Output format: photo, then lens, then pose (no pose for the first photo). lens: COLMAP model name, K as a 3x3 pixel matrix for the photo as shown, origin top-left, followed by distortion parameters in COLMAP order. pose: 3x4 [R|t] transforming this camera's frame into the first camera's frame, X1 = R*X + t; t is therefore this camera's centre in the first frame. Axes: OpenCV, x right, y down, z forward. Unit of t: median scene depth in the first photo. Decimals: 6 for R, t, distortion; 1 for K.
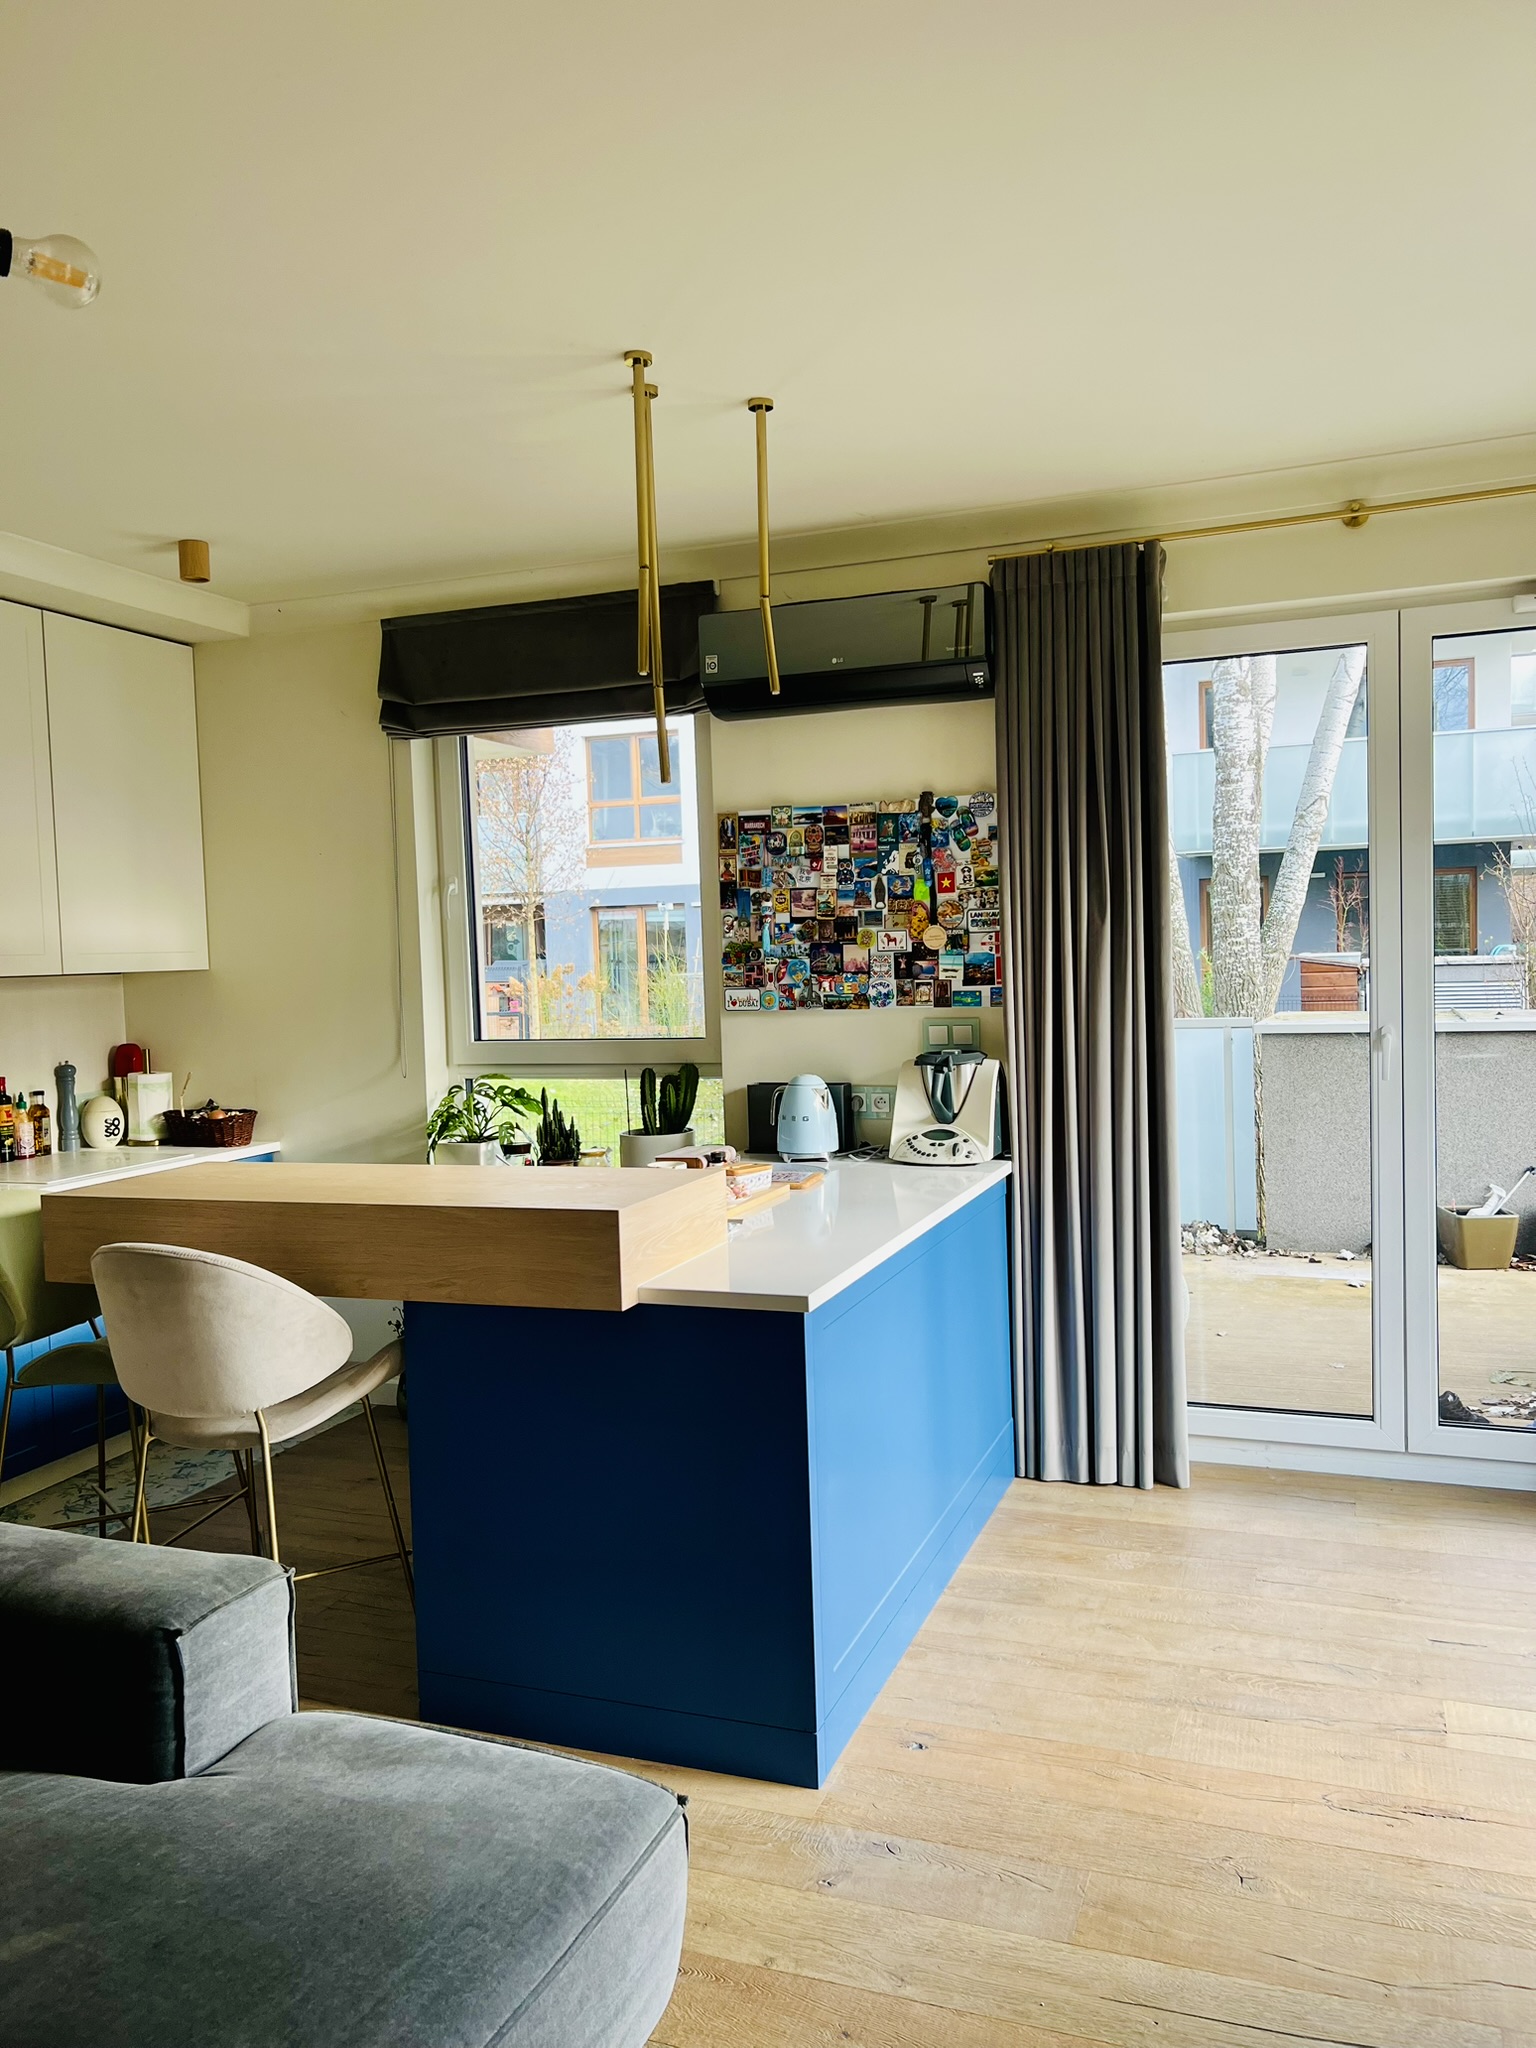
lens RADIAL K [[1546.1, 0, 785.5], [0, 1546.1, 1037.1], [0, 0, 1]] dist [0.039072, -0.016885]
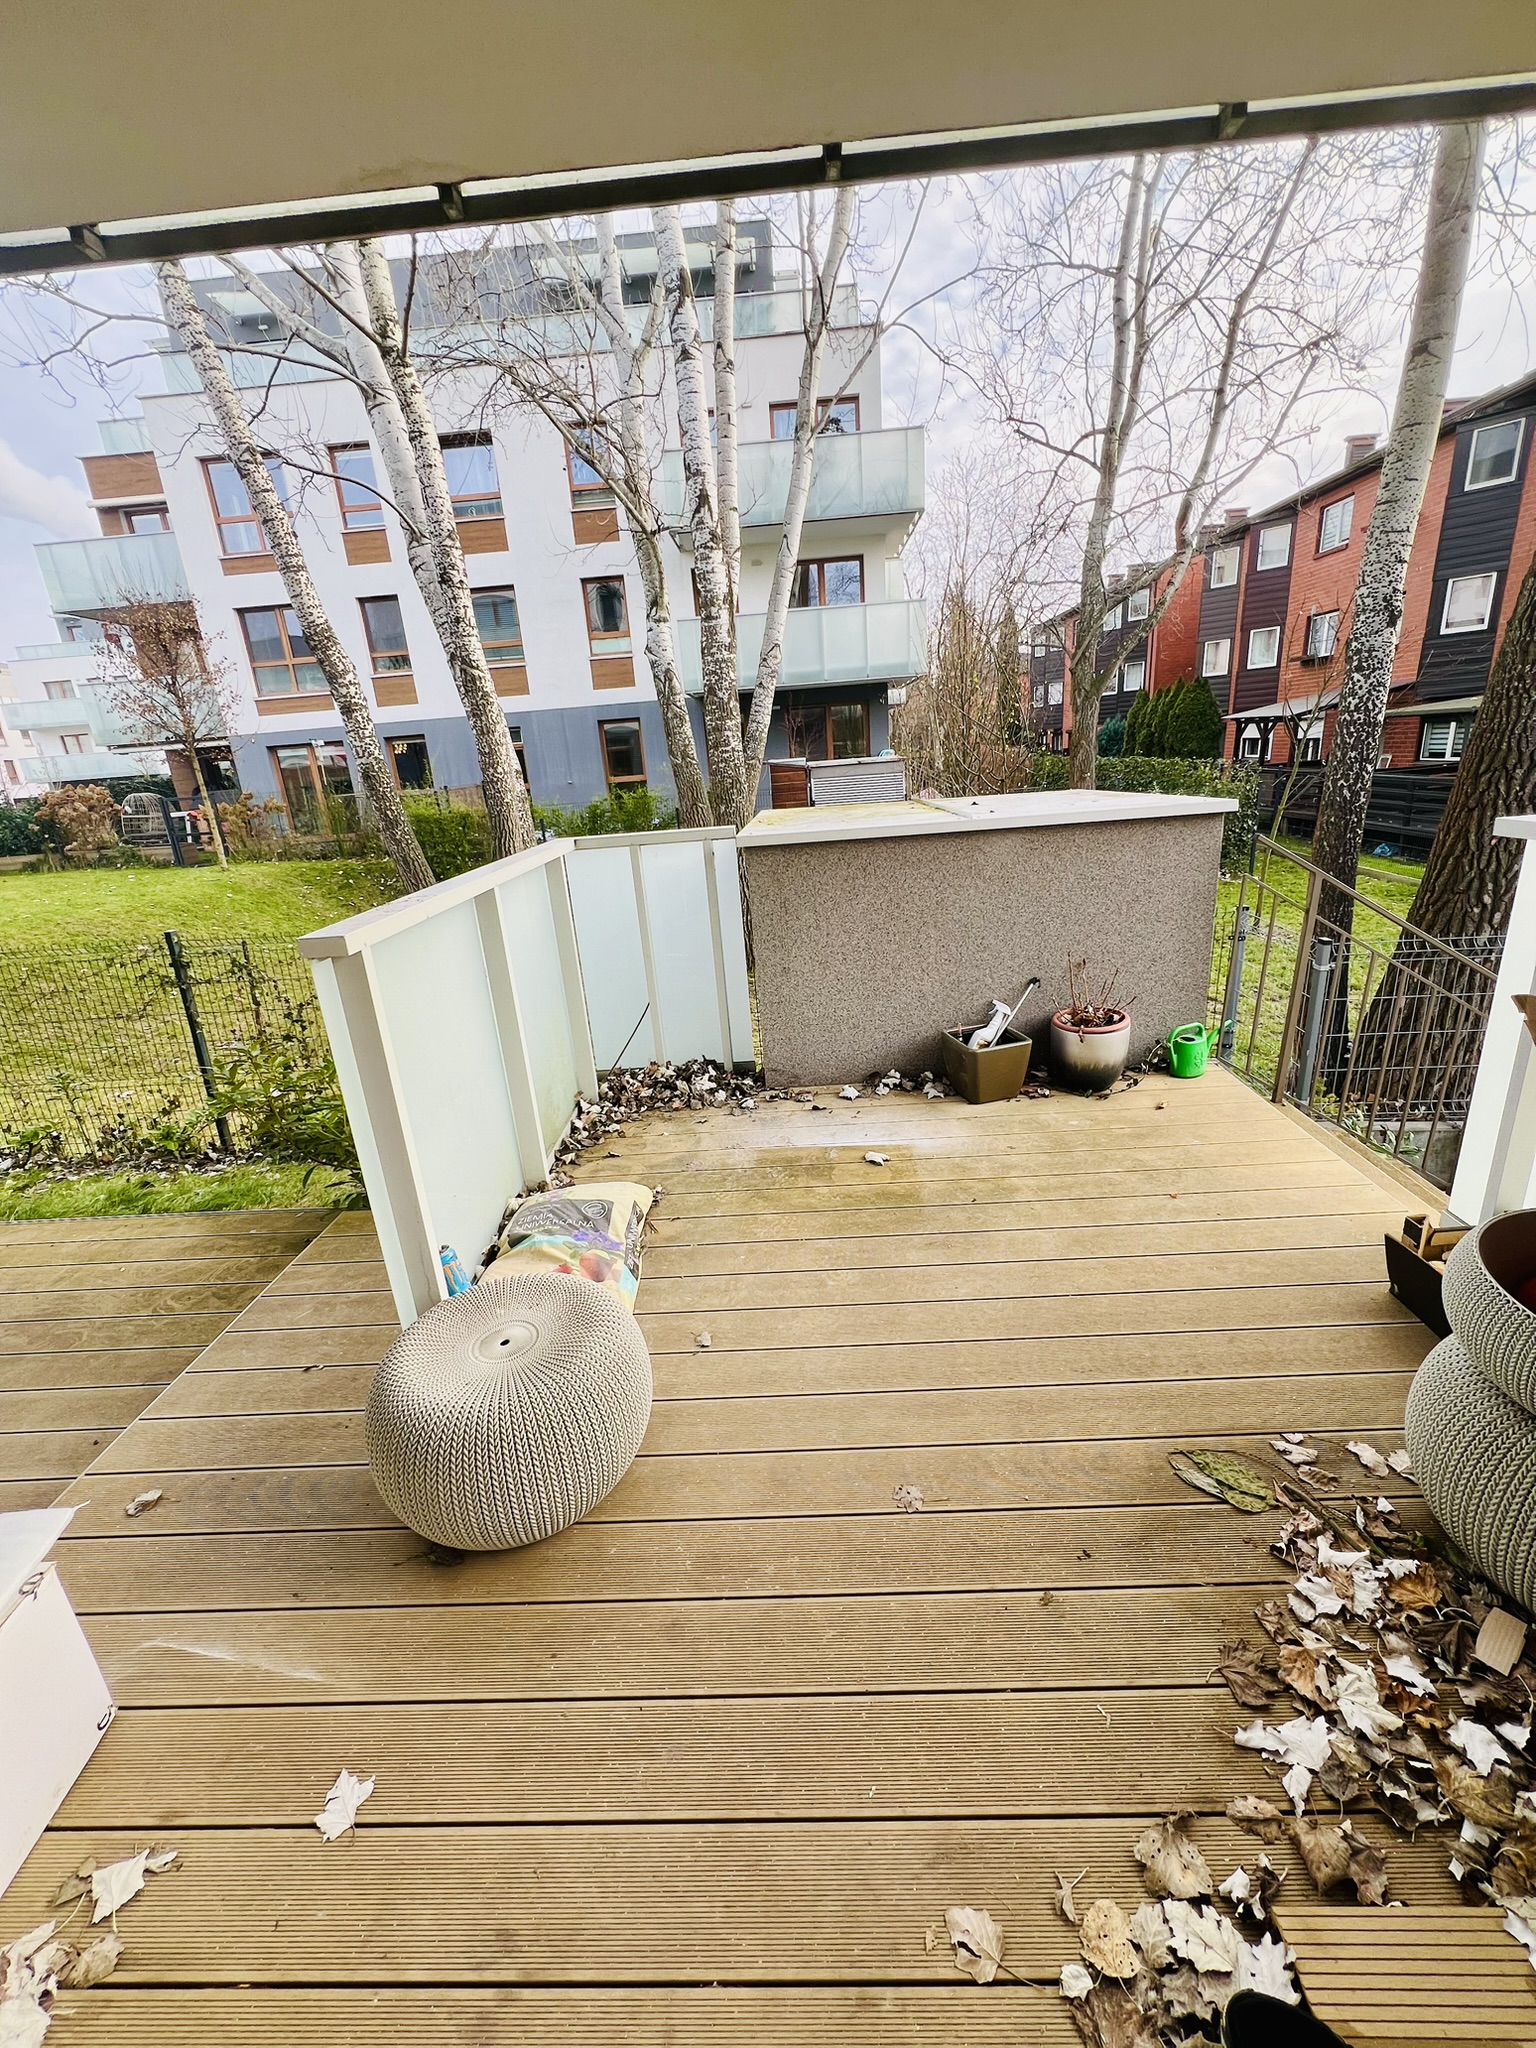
lens RADIAL K [[818.5, 0, 767.3], [0, 818.5, 1026.4], [0, 0, 1]] dist [0.001761, 0.000082]
pose [[0.947865, -0.135285, 0.288531, 0.090714], [0.059826, 0.964860, 0.255862, -0.010568], [-0.313007, -0.225261, 0.922651, 0.289756]]
